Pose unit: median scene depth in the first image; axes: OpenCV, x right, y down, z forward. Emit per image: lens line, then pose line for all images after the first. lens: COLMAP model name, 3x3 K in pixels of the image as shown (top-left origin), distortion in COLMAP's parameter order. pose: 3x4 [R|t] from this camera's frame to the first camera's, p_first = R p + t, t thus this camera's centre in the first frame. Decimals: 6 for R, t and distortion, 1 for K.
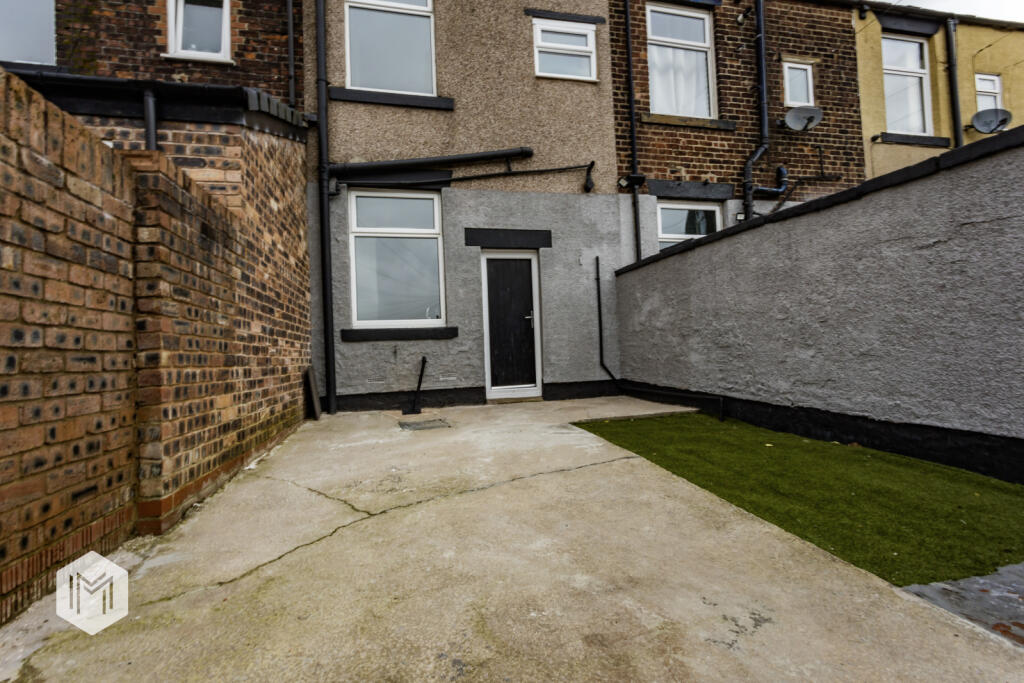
lens RADIAL K [[479.4, 0, 512.0], [0, 479.4, 341.5], [0, 0, 1]] dist [-0.000112, -0.000371]
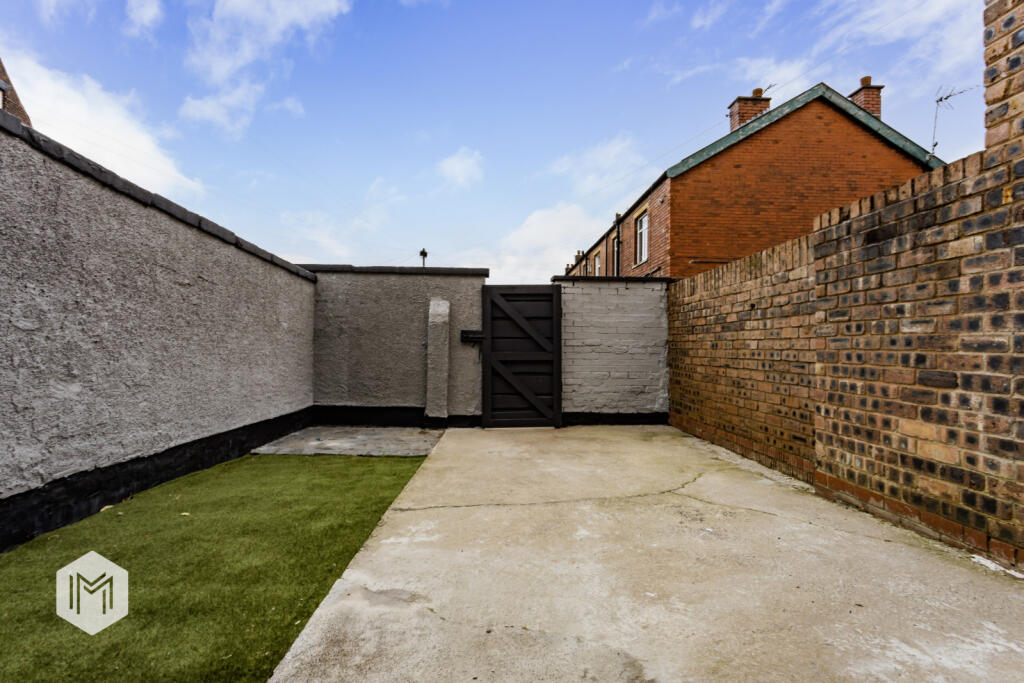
lens RADIAL K [[479.4, 0, 512.0], [0, 479.4, 341.5], [0, 0, 1]] dist [-0.000112, -0.000371]
pose [[-0.983938, 0.028457, 0.176230, -0.104237], [0.020175, 0.998614, -0.048607, 0.006305], [-0.177369, -0.044271, -0.983148, 2.247870]]
